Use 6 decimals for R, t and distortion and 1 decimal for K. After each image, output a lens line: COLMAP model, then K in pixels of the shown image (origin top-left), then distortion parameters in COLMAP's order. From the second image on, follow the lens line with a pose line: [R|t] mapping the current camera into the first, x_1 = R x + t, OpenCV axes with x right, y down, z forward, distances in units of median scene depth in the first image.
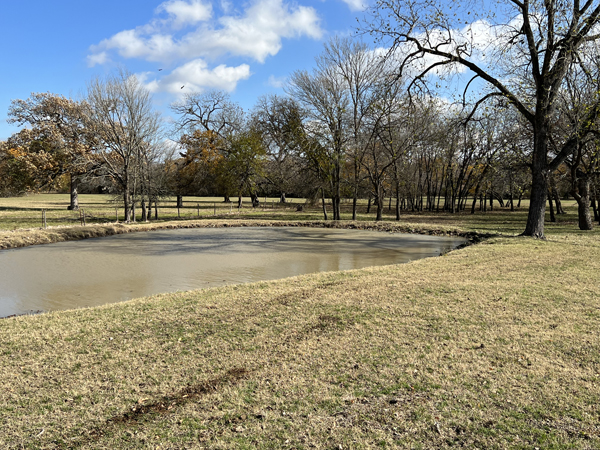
lens RADIAL K [[572.3, 0, 300.0], [0, 572.3, 225.0], [0, 0, 1]] dist [0.004612, 0.002355]
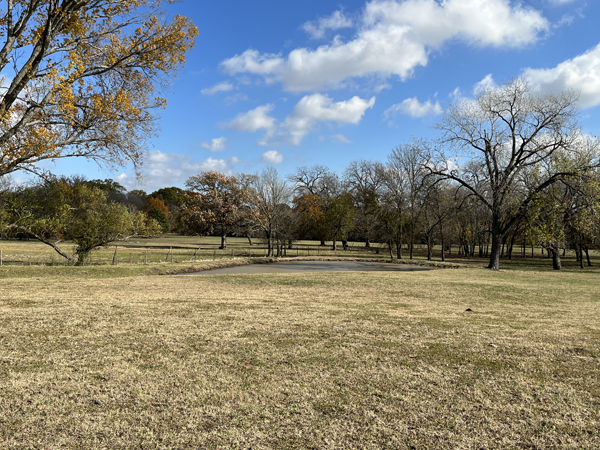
lens RADIAL K [[572.3, 0, 300.0], [0, 572.3, 225.0], [0, 0, 1]] dist [0.004612, 0.002355]
pose [[0.987887, 0.017695, -0.154162, 0.030487], [-0.029048, 0.997003, -0.071708, 0.013732], [0.152431, 0.075318, 0.985440, -0.460604]]
